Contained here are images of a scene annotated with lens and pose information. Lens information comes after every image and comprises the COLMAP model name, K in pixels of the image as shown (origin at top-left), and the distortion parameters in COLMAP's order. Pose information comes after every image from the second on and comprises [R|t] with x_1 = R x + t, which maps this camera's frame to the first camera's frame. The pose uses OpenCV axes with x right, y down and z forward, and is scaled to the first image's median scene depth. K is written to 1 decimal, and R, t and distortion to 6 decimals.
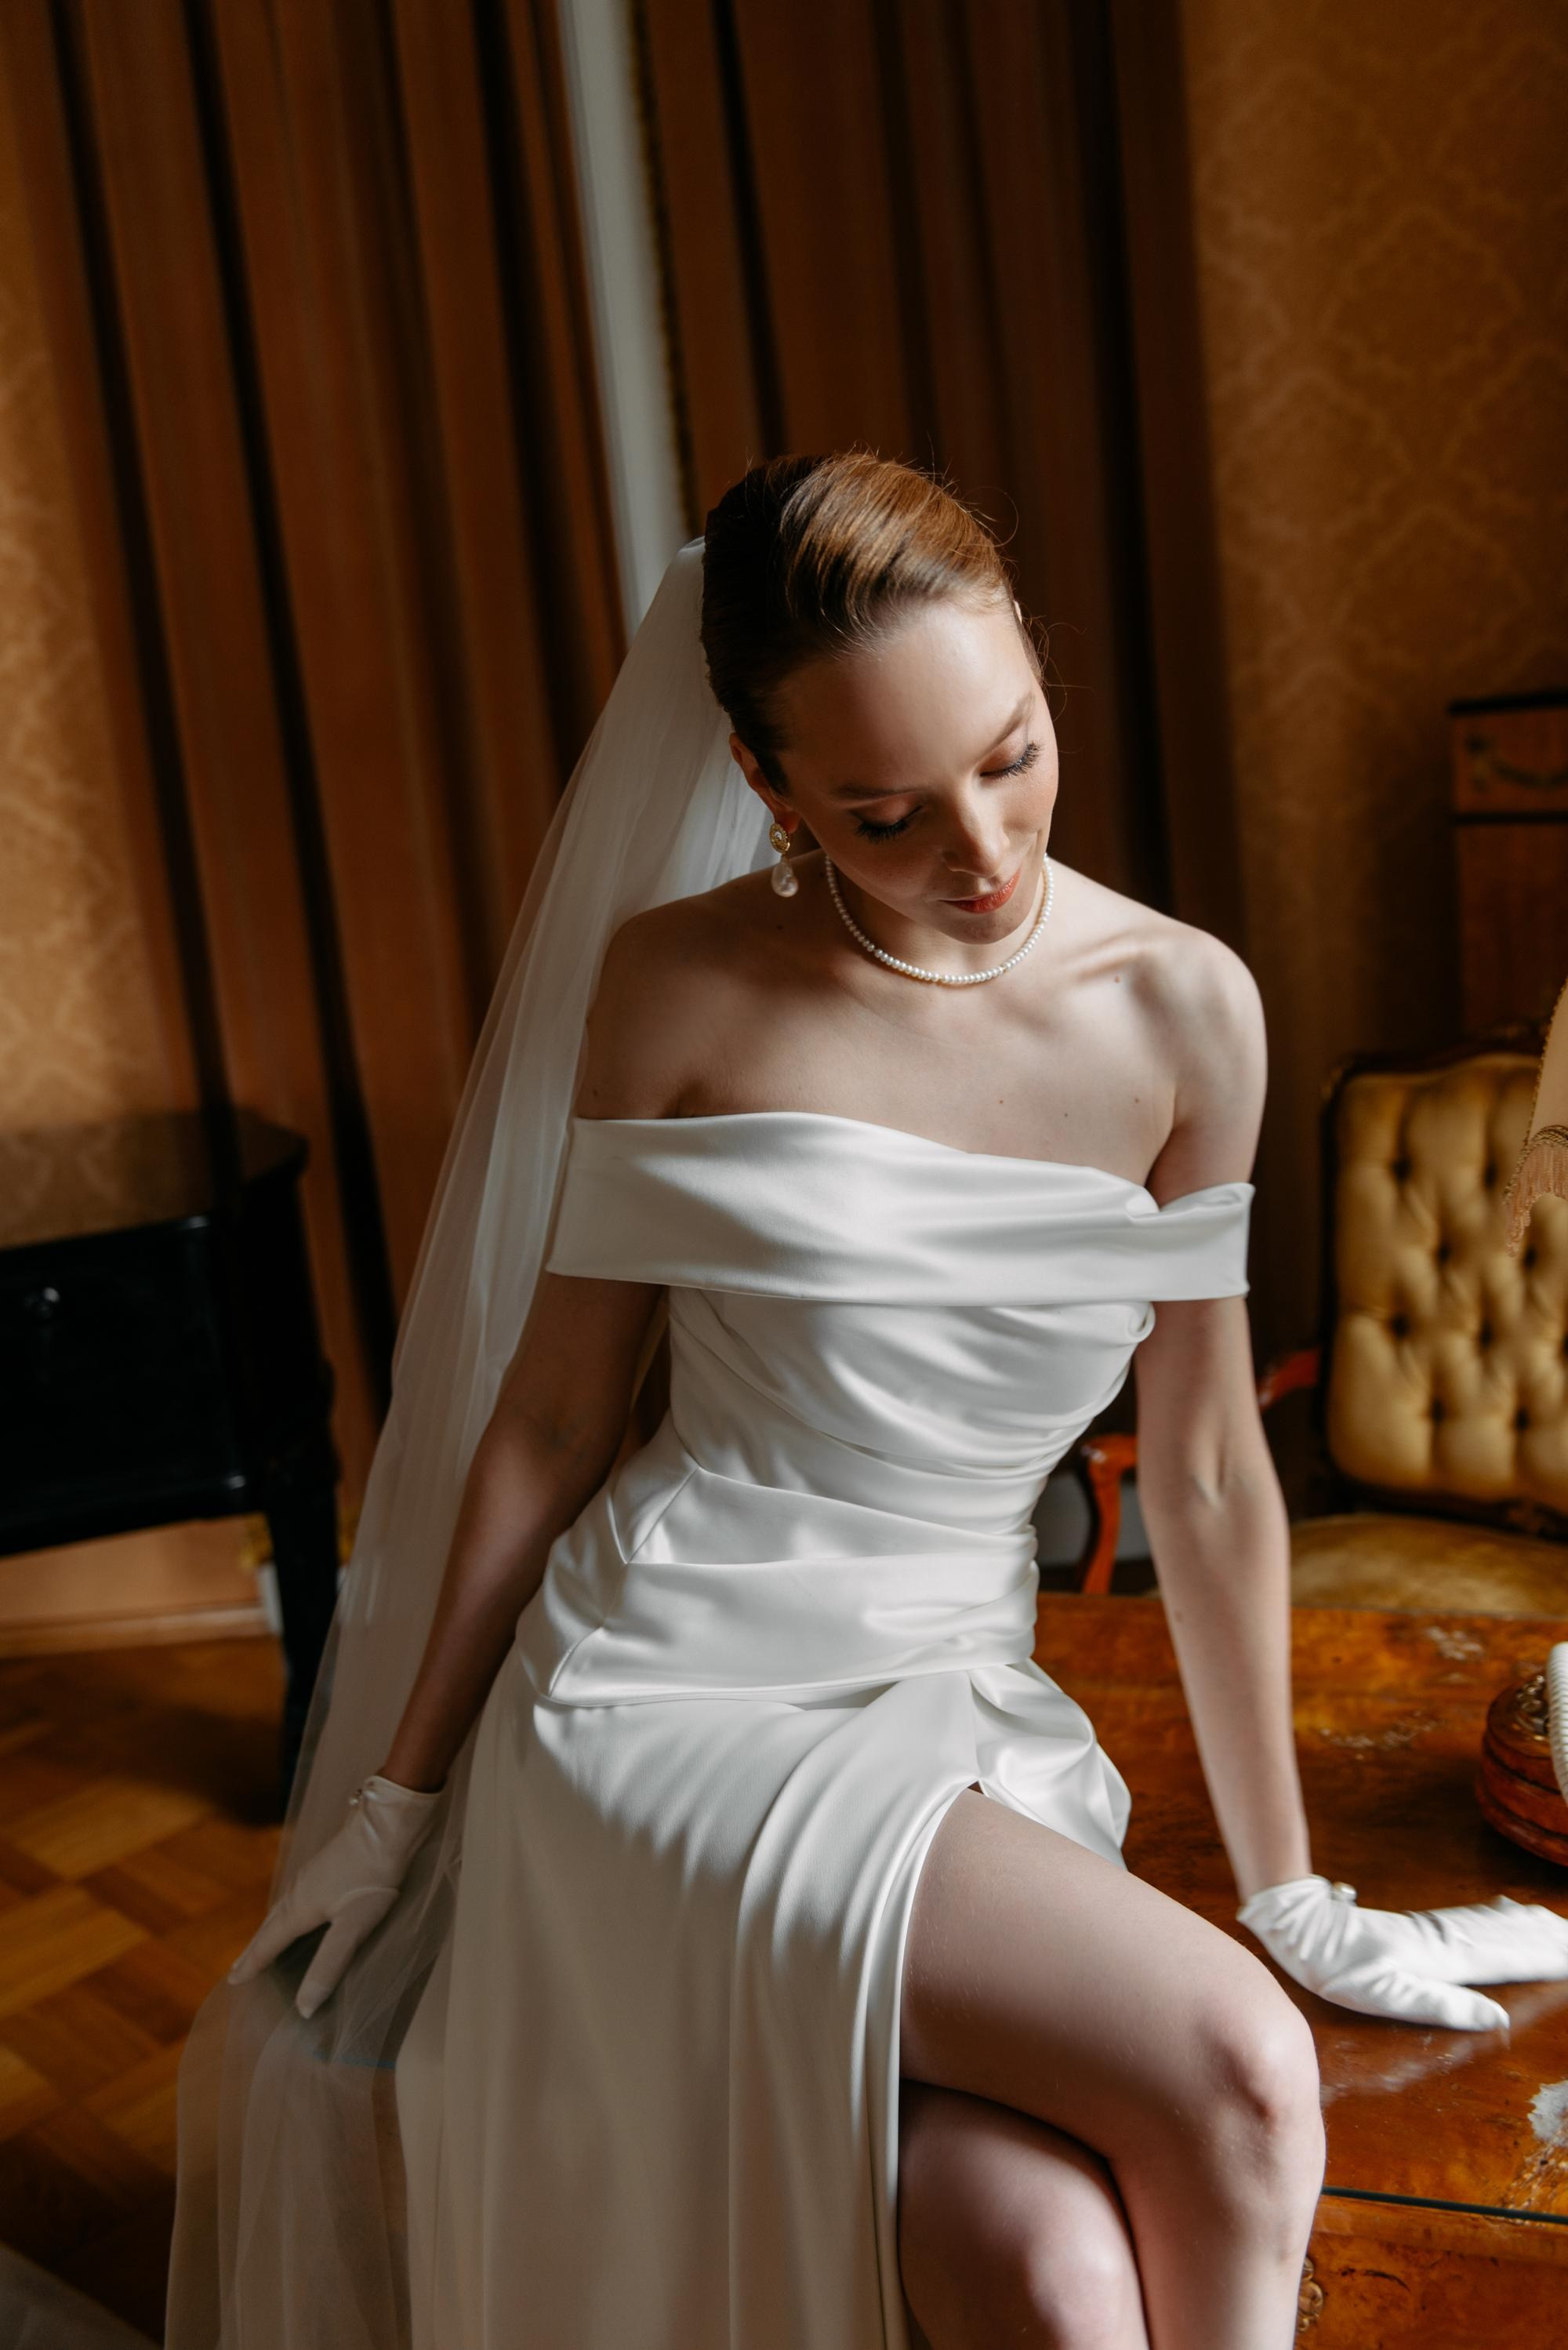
lens RADIAL K [[2141.5, 0, 784.0], [0, 2141.5, 1175.0], [0, 0, 1]] dist [-0.007522, 0.016018]
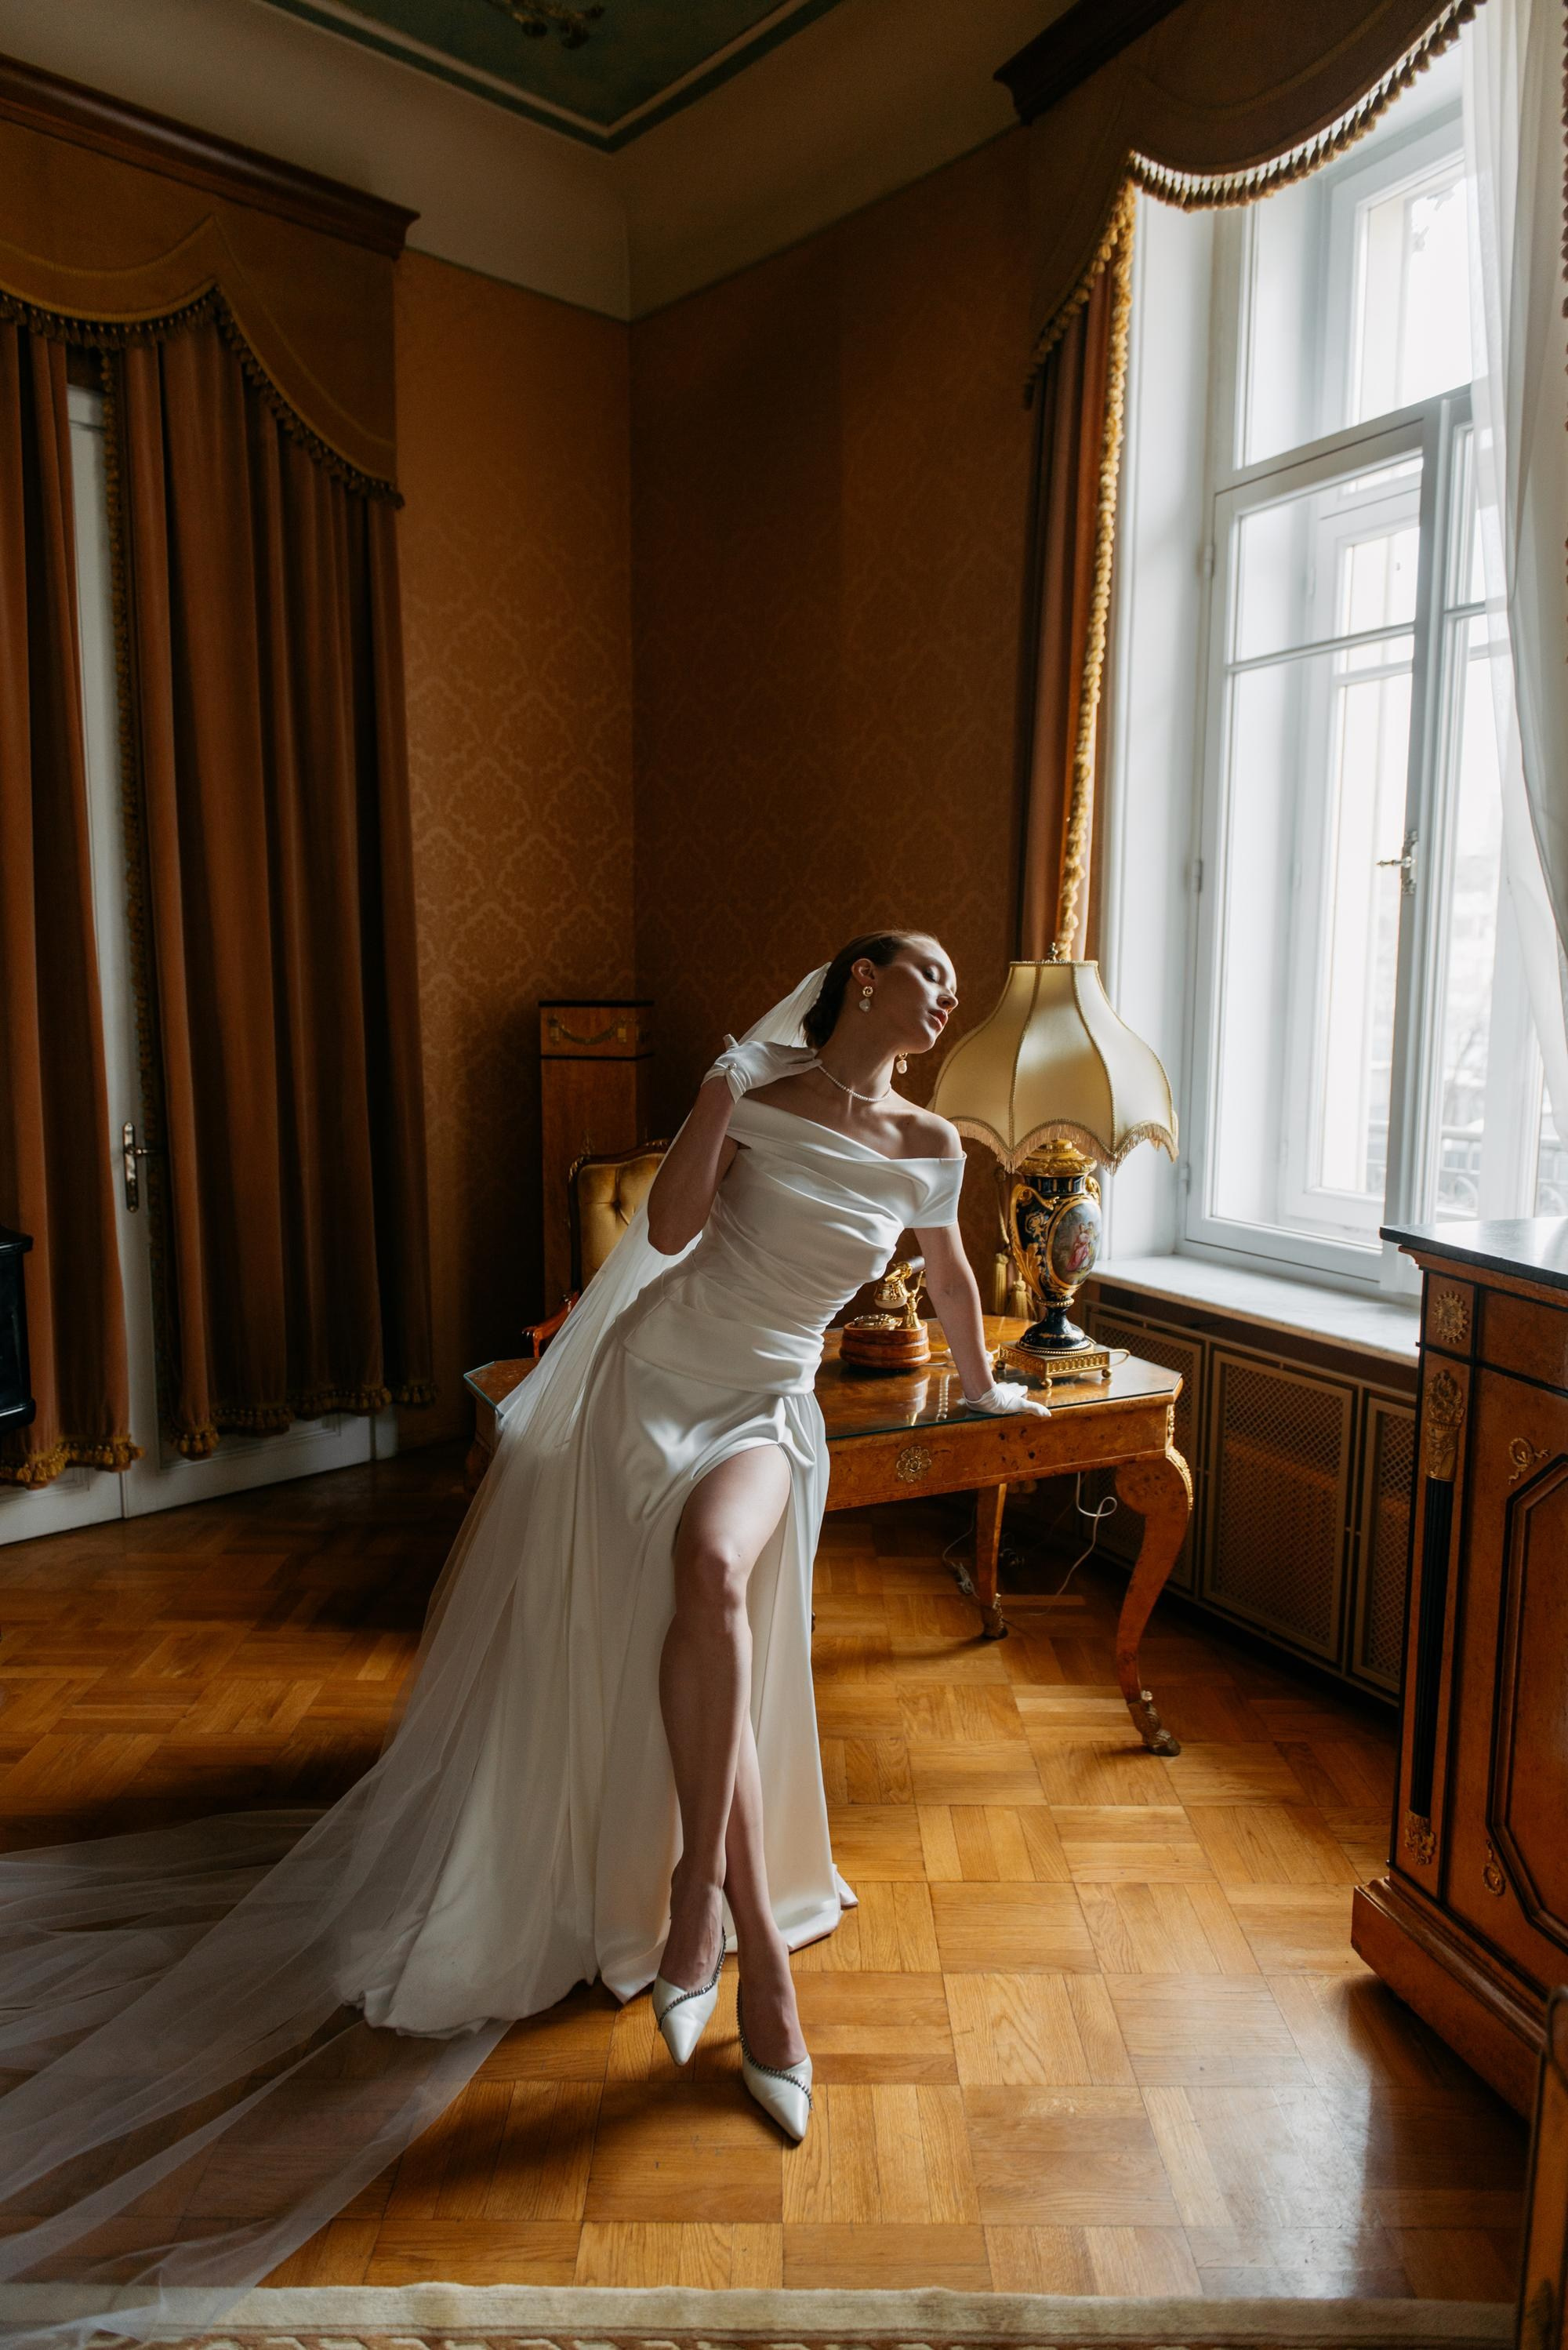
lens RADIAL K [[1576.4, 0, 784.0], [0, 1576.4, 1175.0], [0, 0, 1]] dist [0.011818, -0.000706]
pose [[0.715419, 0.013071, 0.698574, -0.556112], [0.068476, 0.993700, -0.088720, 0.093469], [-0.695332, 0.111307, 0.710017, -0.219961]]
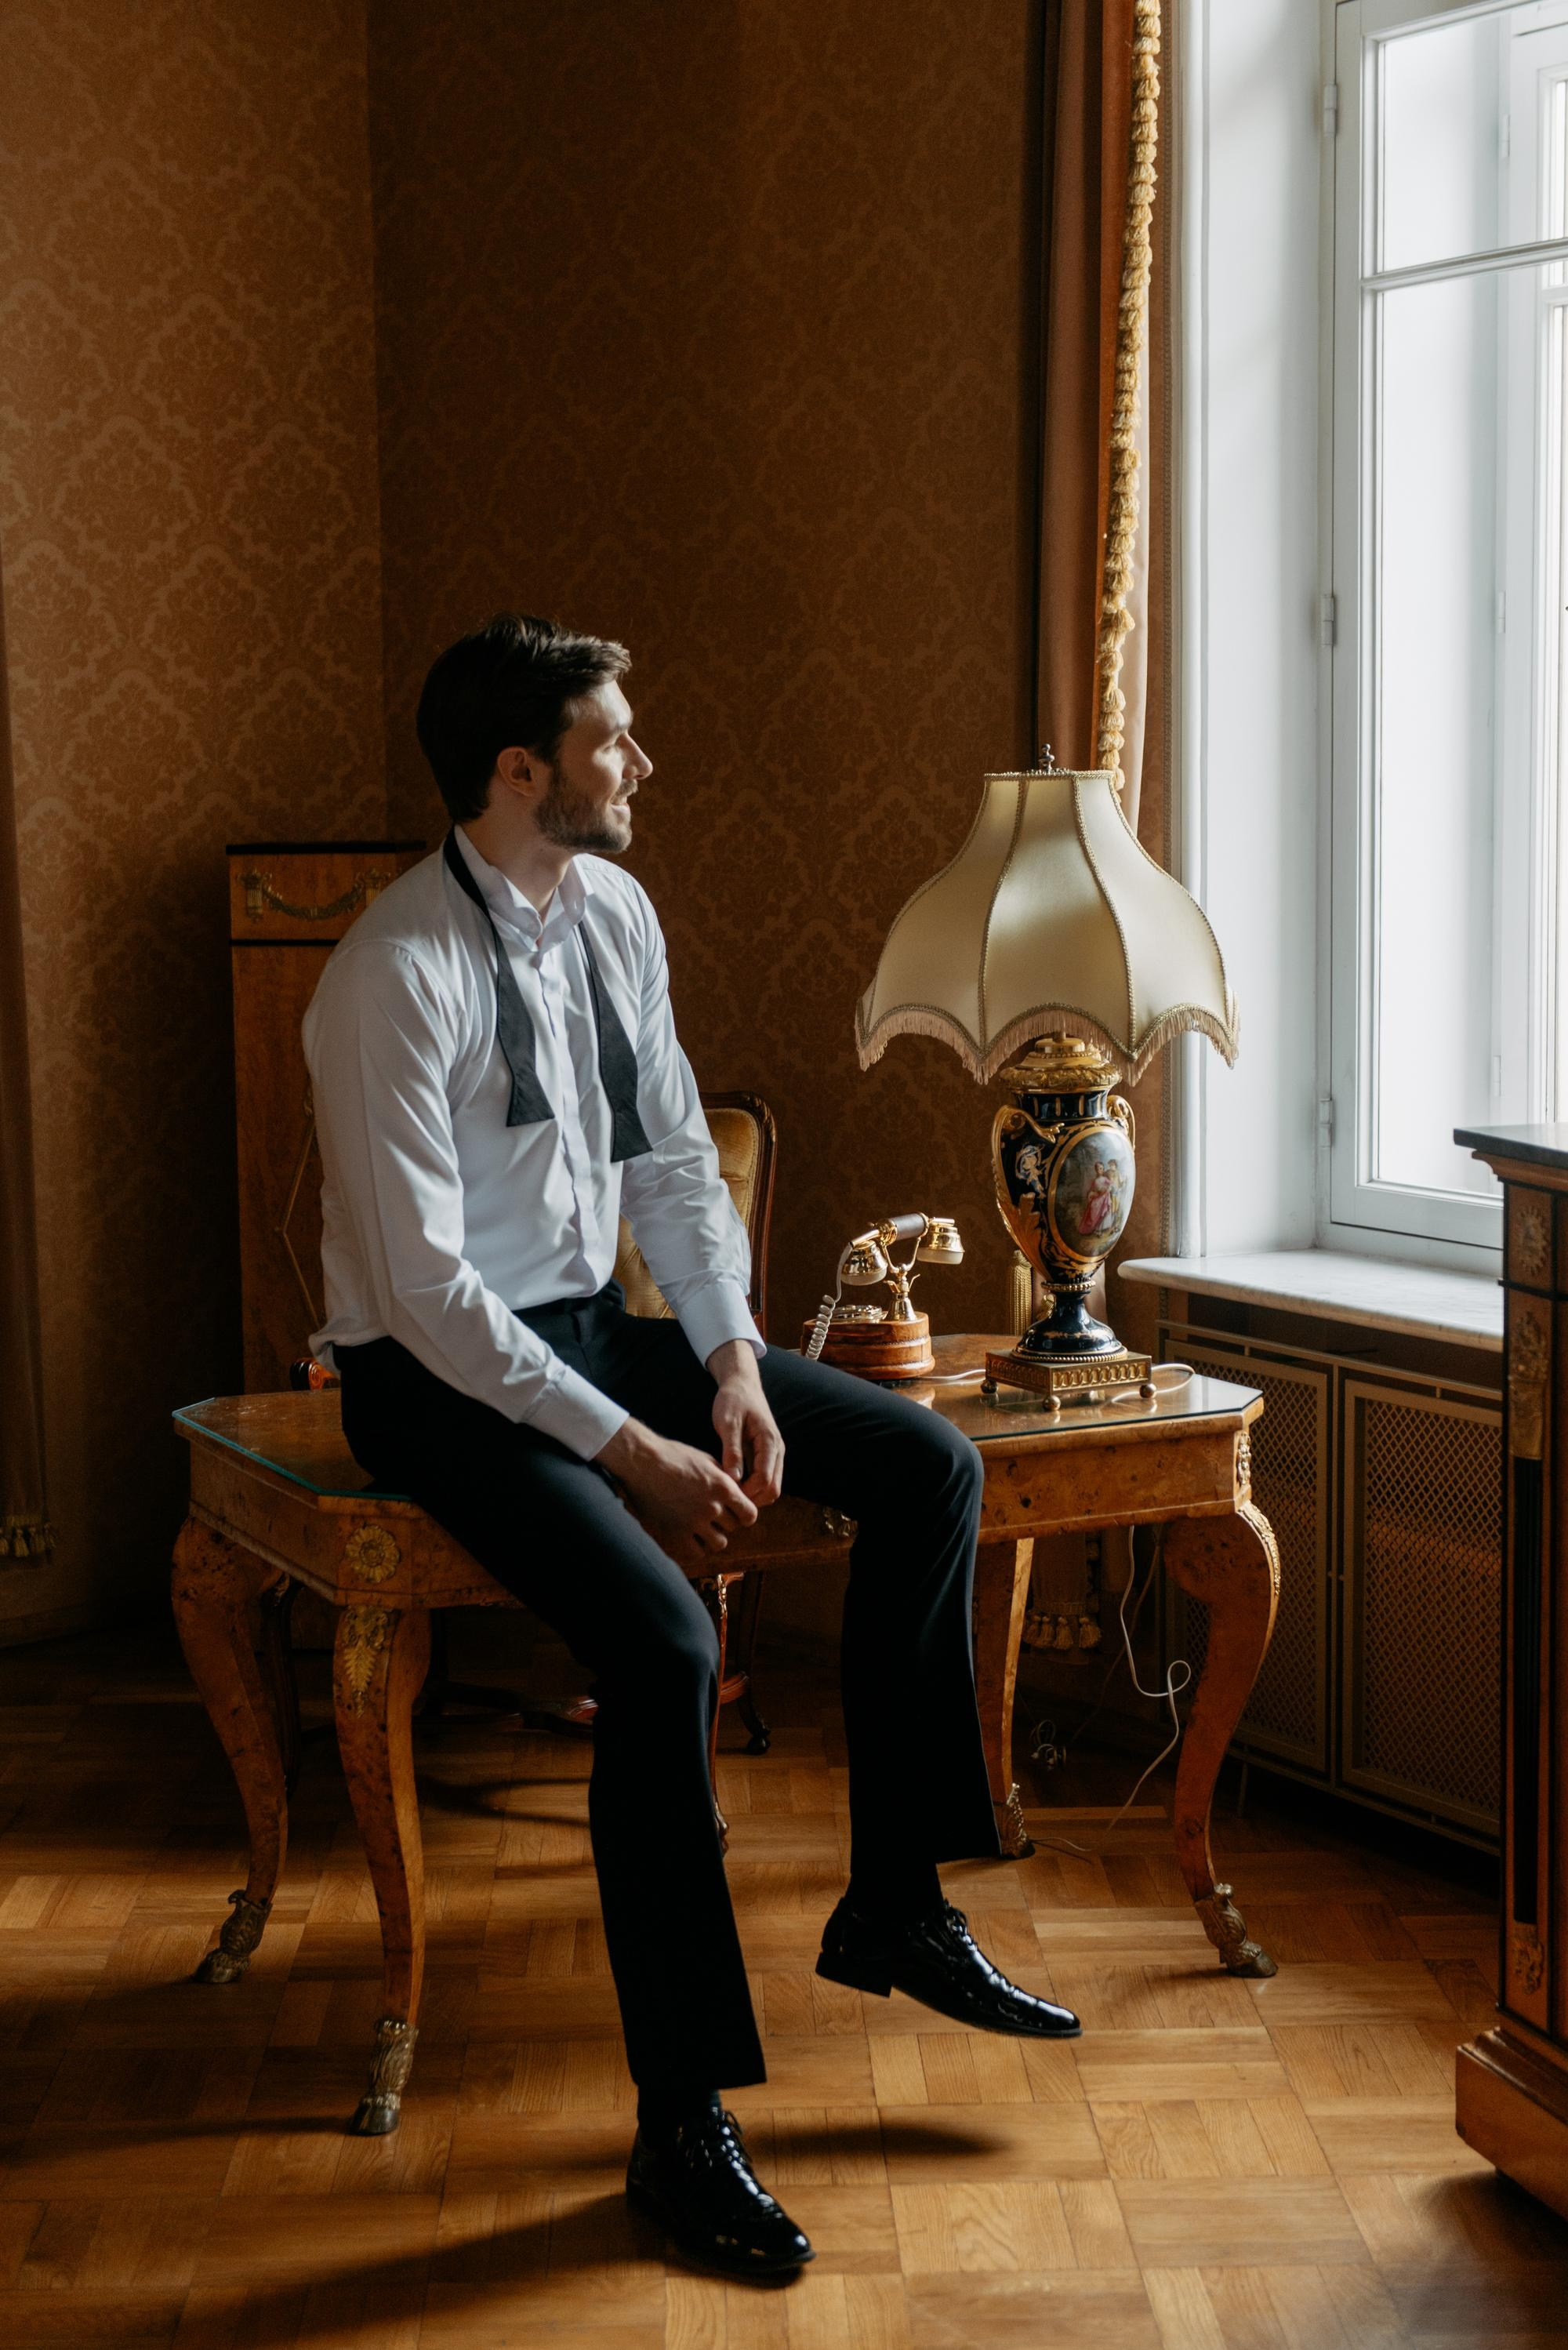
lens RADIAL K [[3764.1, 0, 784.0], [0, 3764.1, 1175.0], [0, 0, 1]] dist [0.007001, -0.052768]
pose [[0.697889, 0.012686, 0.716093, -0.915141], [0.091122, 0.990145, -0.106347, 0.198856], [-0.710385, 0.139470, 0.689856, -0.598292]]
